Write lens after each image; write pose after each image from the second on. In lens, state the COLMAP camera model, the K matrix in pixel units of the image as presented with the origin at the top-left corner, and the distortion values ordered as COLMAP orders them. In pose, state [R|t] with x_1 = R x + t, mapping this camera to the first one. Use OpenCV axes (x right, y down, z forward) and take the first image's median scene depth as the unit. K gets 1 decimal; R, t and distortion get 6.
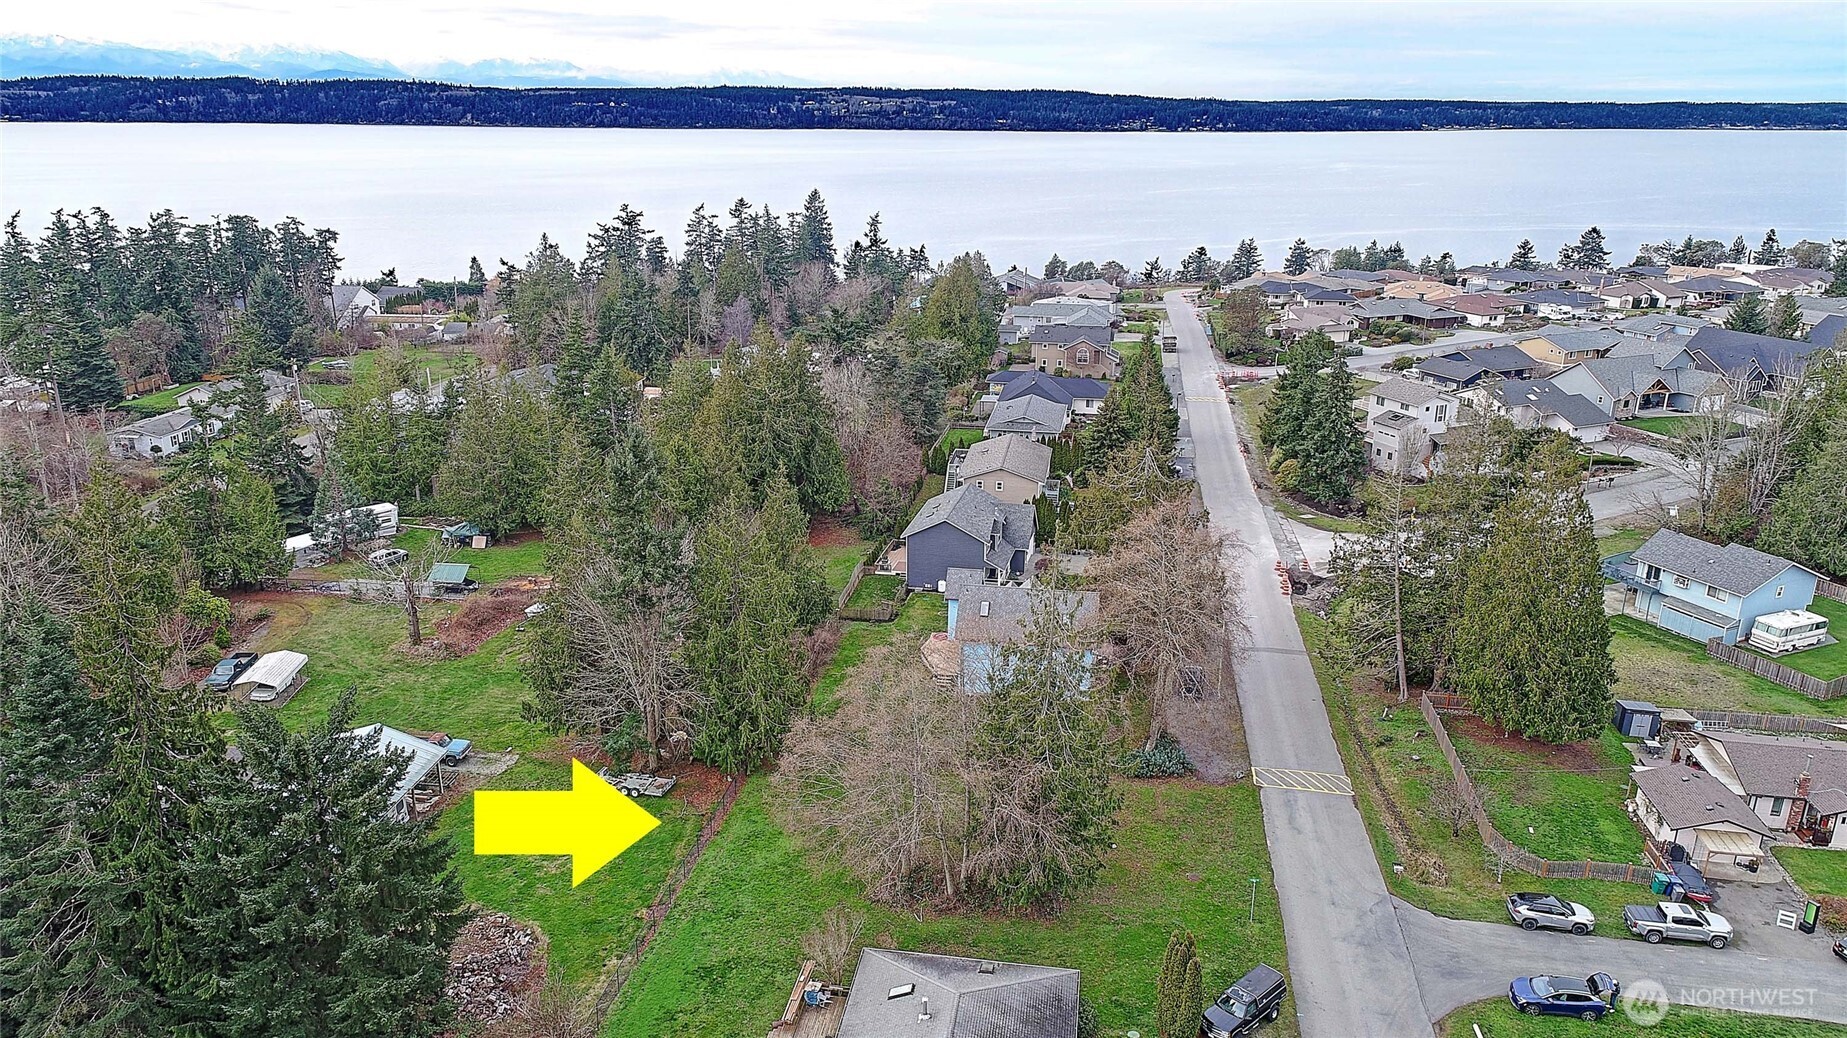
lens RADIAL K [[1235.0, 0, 945.8], [0, 1235.0, 573.6], [0, 0, 1]] dist [0.010855, 0.001498]
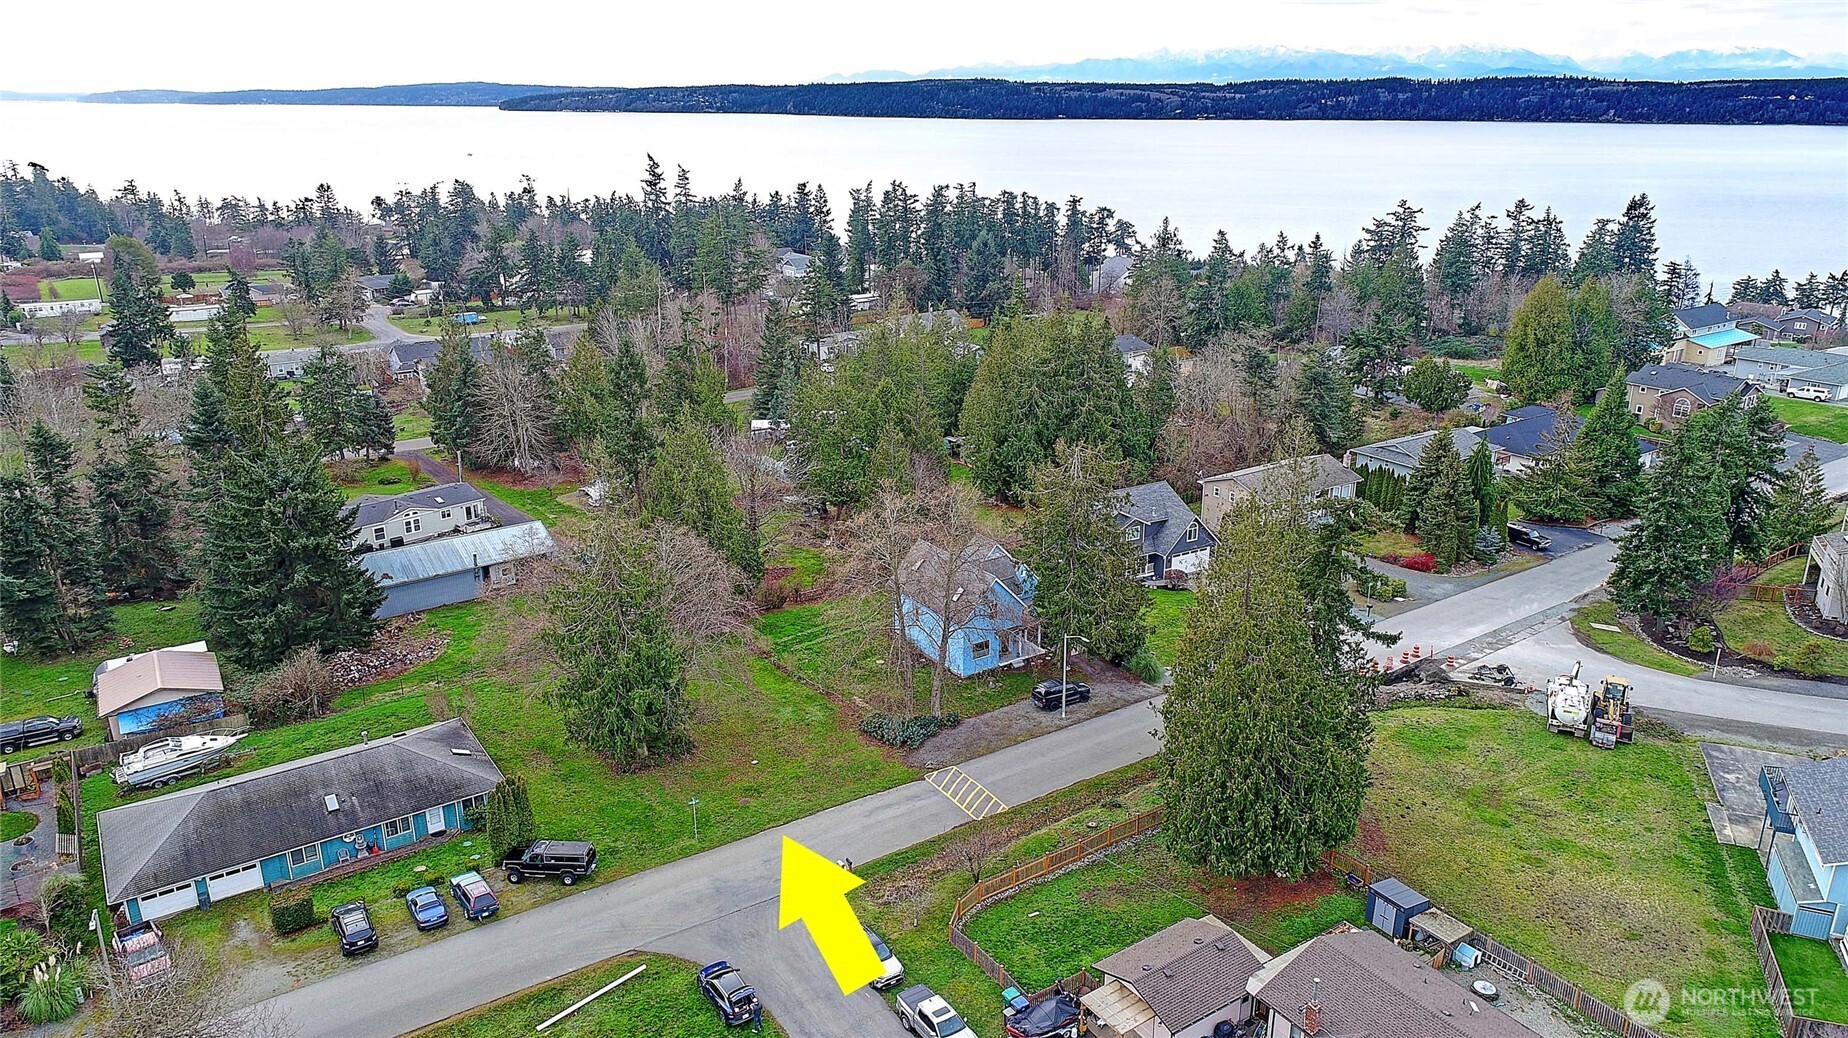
lens RADIAL K [[1235.7, 0, 946.3], [0, 1235.7, 573.6], [0, 0, 1]] dist [0.010855, 0.001498]
pose [[0.685897, 0.254429, -0.681771, 0.304710], [-0.253041, 0.961810, 0.104365, -0.031894], [0.682287, 0.100933, 0.724083, 0.093800]]
